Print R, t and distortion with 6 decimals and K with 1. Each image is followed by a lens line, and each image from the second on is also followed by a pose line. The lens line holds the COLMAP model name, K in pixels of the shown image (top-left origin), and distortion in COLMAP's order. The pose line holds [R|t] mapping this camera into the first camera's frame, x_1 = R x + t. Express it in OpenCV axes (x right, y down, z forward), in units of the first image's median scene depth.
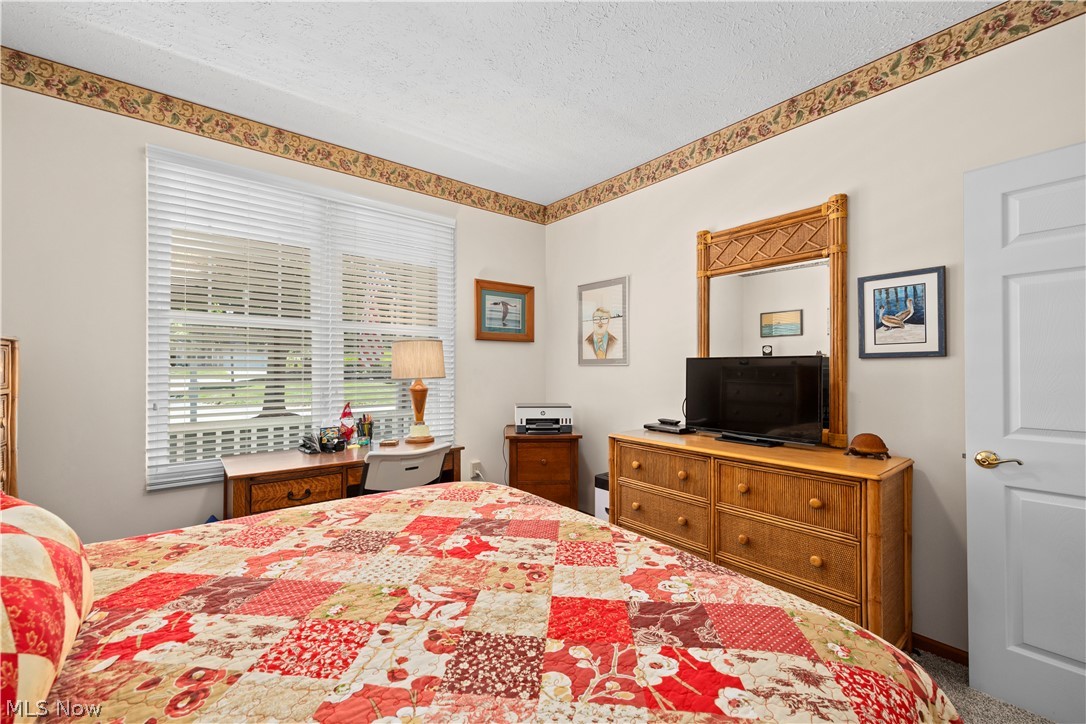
lens RADIAL K [[439.0, 0, 542.8], [0, 439.0, 368.0], [0, 0, 1]] dist [-0.000011, -0.000082]
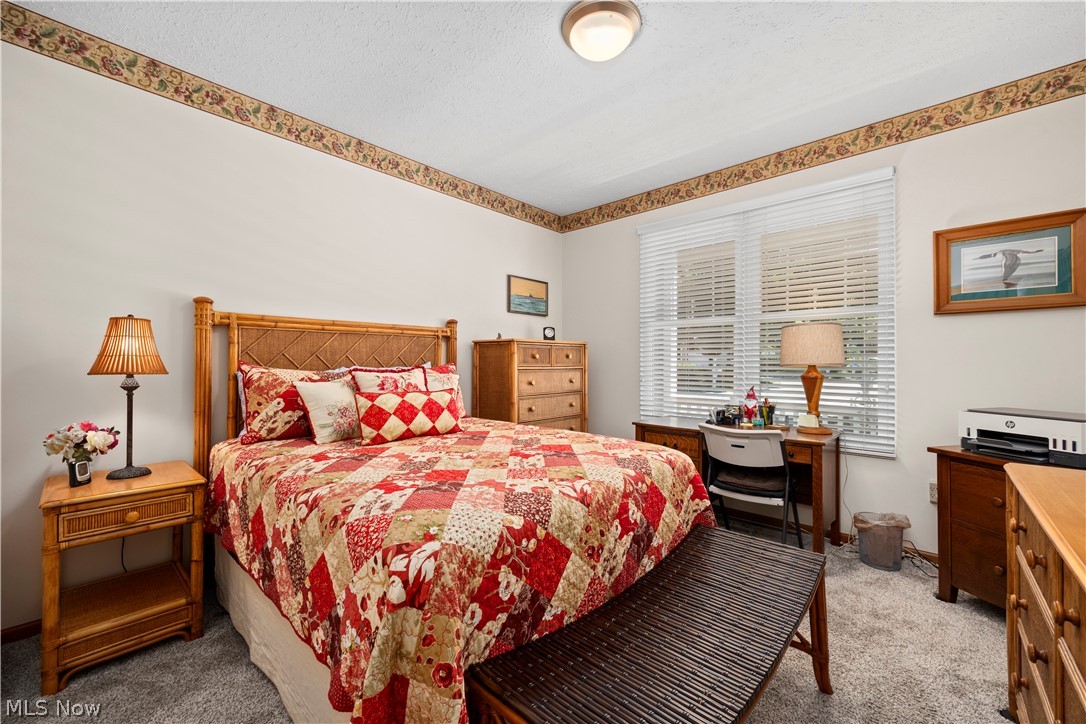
lens RADIAL K [[429.3, 0, 546.9], [0, 429.3, 360.0], [0, 0, 1]] dist [0.002784, 0.000121]
pose [[0.160169, -0.006873, -0.987066, 0.558595], [0.001339, 0.999976, -0.006745, 0.018808], [0.987089, -0.000241, 0.160174, 0.304967]]
